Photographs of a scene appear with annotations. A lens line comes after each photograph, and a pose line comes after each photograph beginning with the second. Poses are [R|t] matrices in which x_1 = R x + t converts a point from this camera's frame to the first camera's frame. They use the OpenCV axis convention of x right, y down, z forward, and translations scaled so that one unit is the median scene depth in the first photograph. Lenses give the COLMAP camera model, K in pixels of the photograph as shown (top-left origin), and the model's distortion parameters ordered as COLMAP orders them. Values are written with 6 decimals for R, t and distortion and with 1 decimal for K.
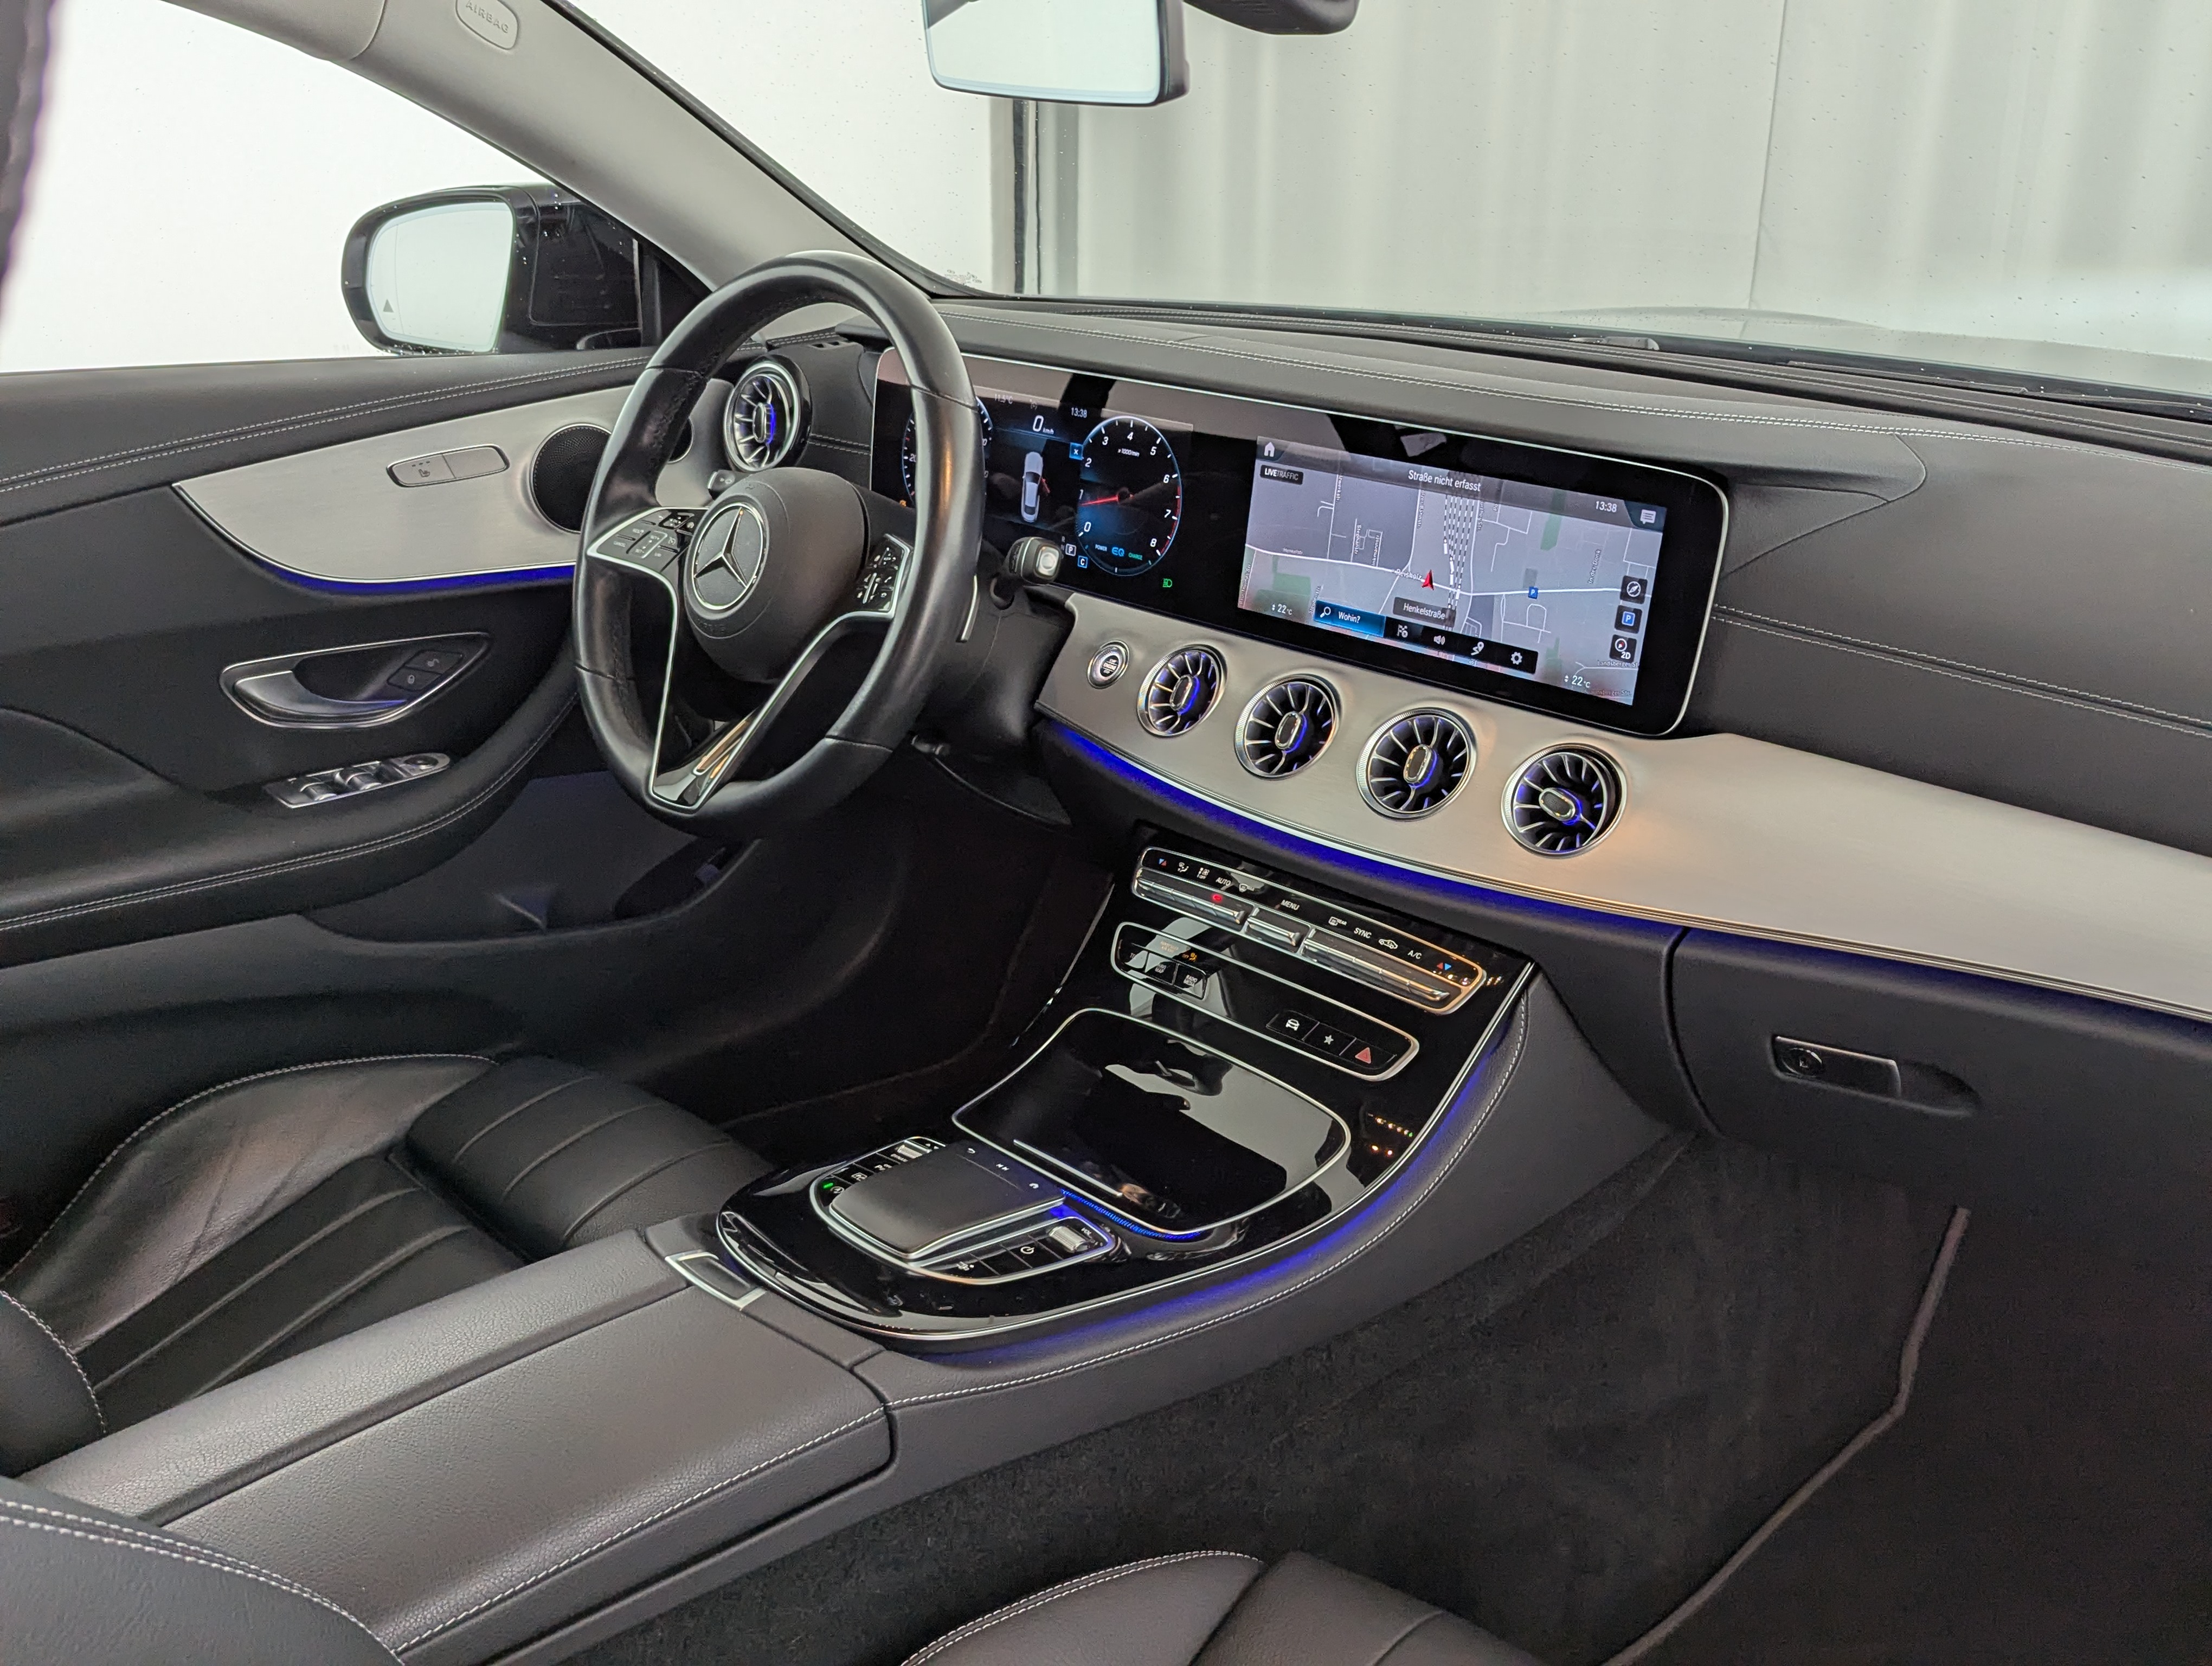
lens RADIAL K [[1978.8, 0, 1116.6], [0, 1978.8, 822.5], [0, 0, 1]] dist [0.098176, -0.211600]
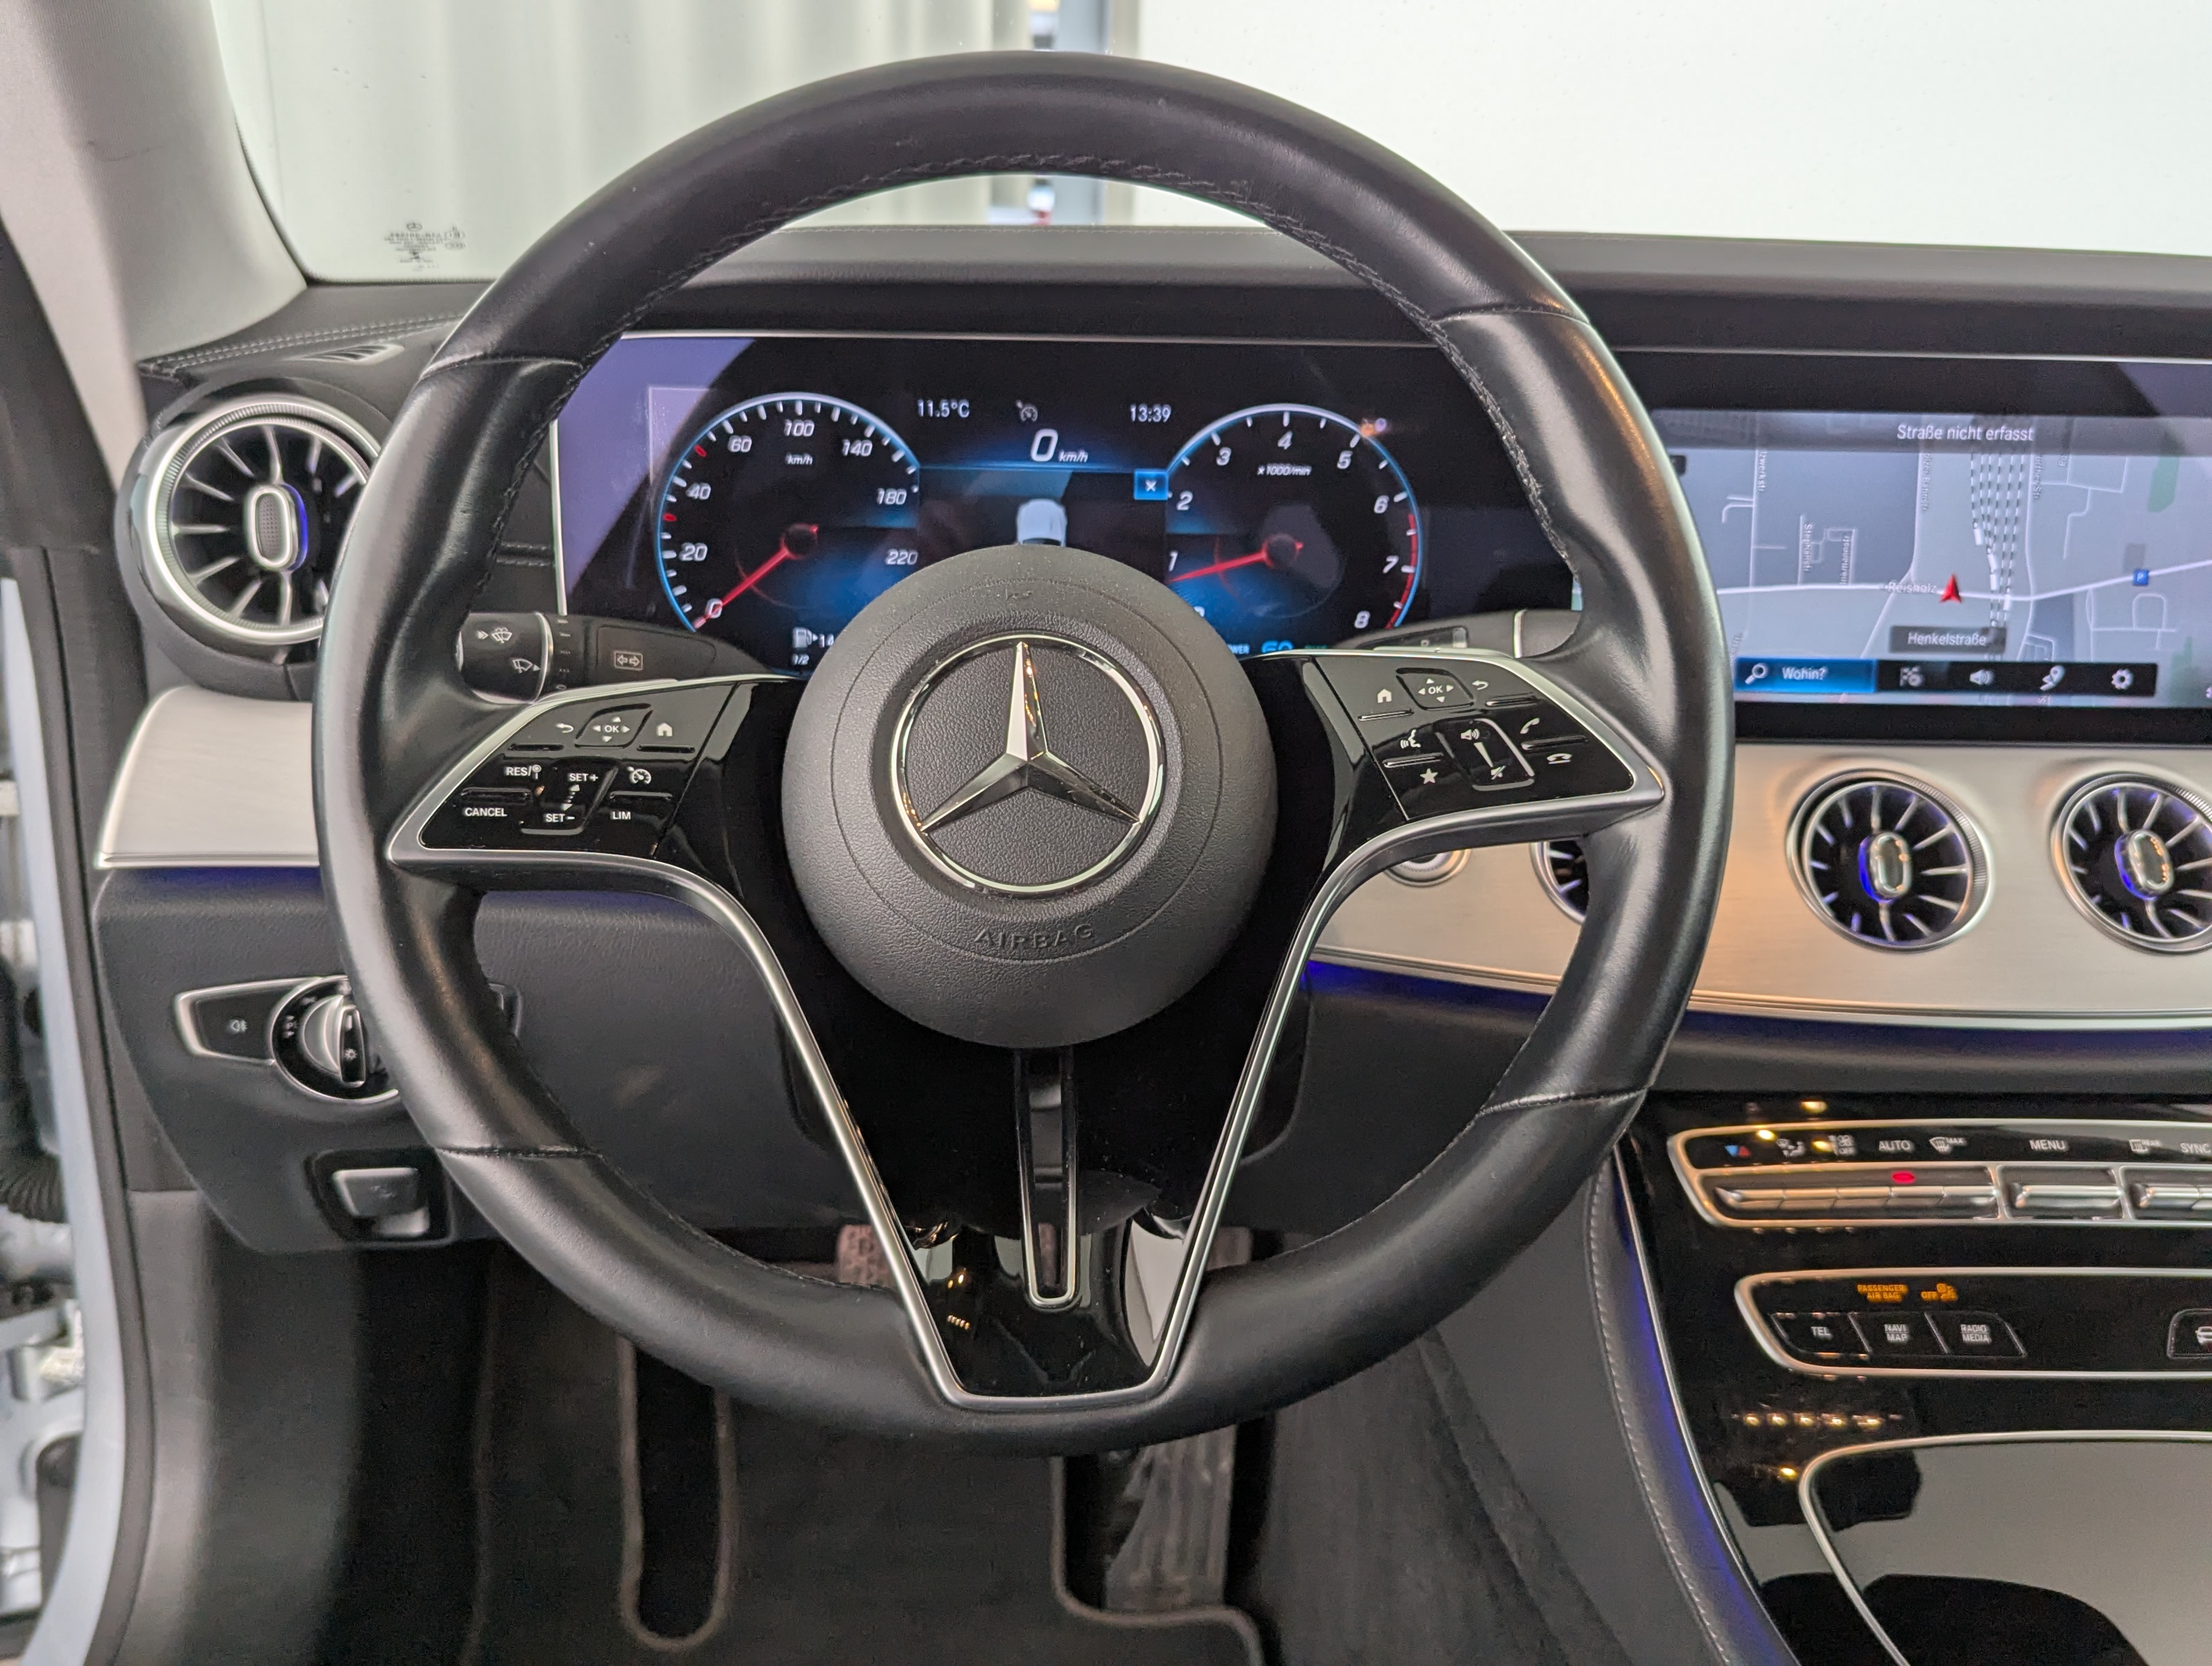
lens RADIAL K [[1978.8, 0, 1116.6], [0, 1978.8, 822.5], [0, 0, 1]] dist [0.098176, -0.211600]
pose [[0.690088, -0.208560, 0.693023, -0.487676], [0.243950, 0.968571, 0.048567, -0.145283], [-0.681371, 0.135547, 0.719278, 0.724493]]
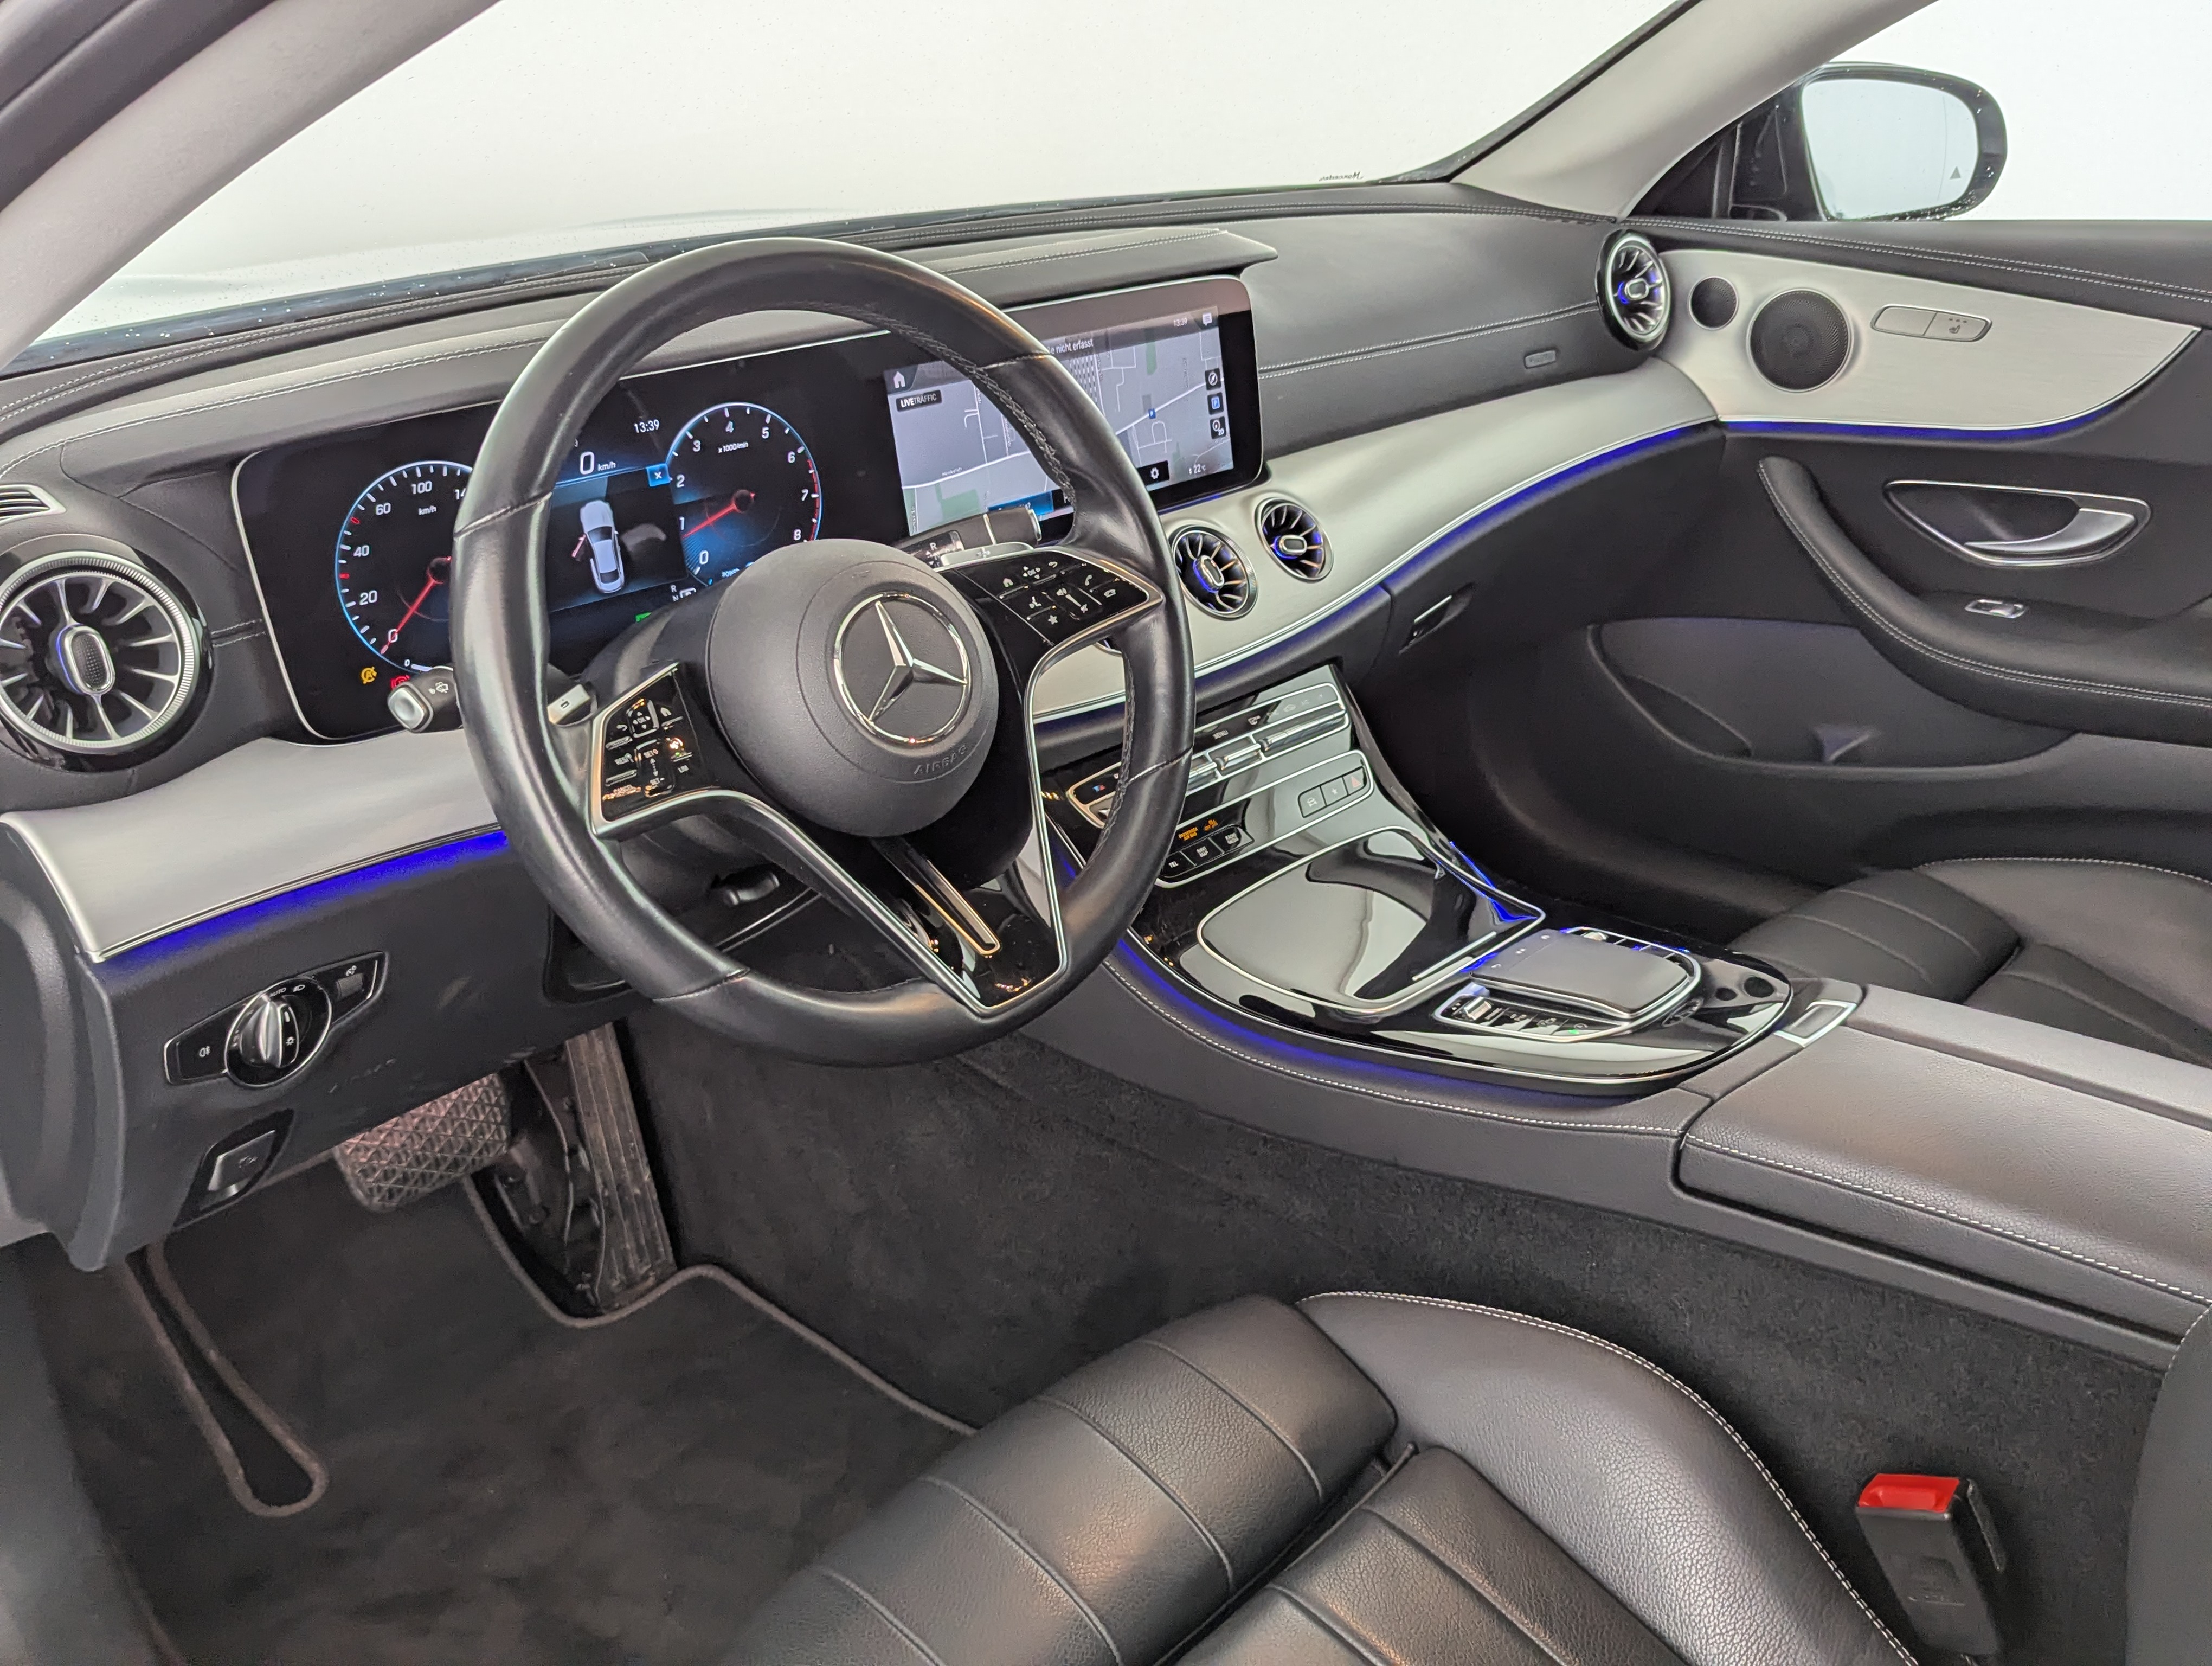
lens RADIAL K [[1978.8, 0, 1116.6], [0, 1978.8, 822.5], [0, 0, 1]] dist [0.098176, -0.211600]
pose [[0.001628, -0.414711, 0.909952, -0.909510], [0.374093, 0.844135, 0.384045, -0.351448], [-0.927390, 0.339781, 0.156514, 0.873047]]
